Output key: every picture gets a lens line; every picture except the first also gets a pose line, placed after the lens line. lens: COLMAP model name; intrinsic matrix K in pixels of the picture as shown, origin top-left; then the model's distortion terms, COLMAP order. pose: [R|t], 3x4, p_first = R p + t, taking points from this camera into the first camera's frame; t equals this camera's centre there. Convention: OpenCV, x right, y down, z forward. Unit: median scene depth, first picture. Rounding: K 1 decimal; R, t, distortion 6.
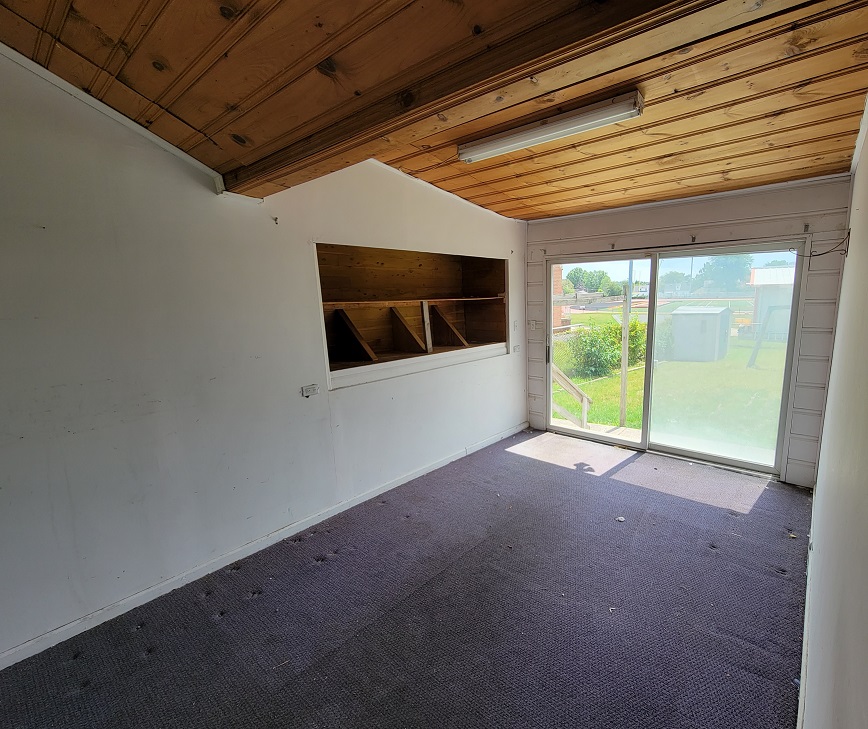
lens RADIAL K [[460.5, 0, 436.2], [0, 460.5, 367.3], [0, 0, 1]] dist [-0.002573, -0.000089]
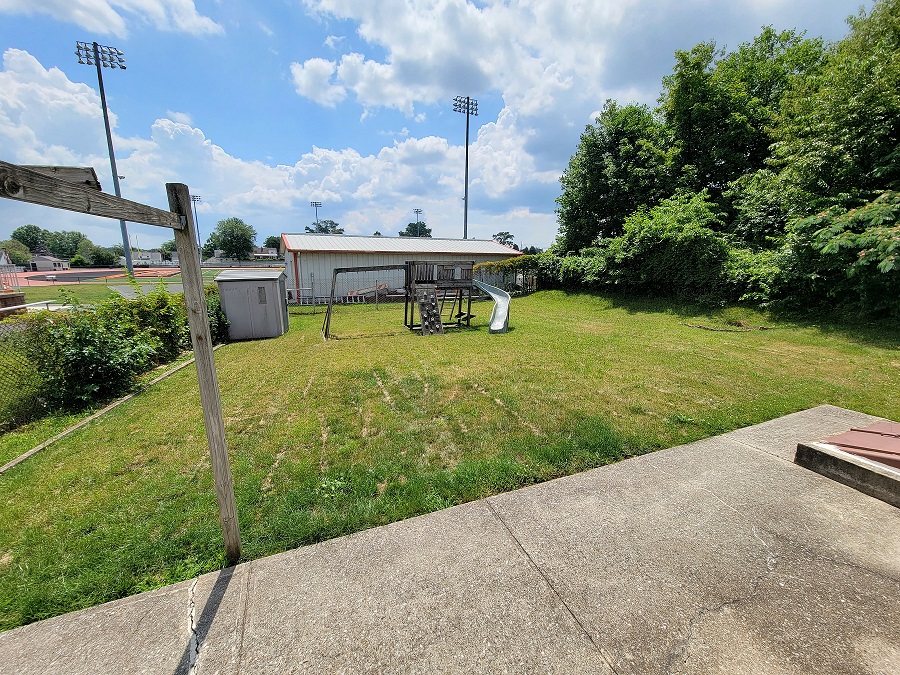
lens RADIAL K [[362.7, 0, 456.3], [0, 362.7, 336.3], [0, 0, 1]] dist [-0.004048, -0.000201]
pose [[0.421911, -0.151892, 0.893823, 0.151214], [0.127750, 0.985990, 0.107252, -0.042777], [-0.897592, 0.068935, 0.435404, 0.435492]]
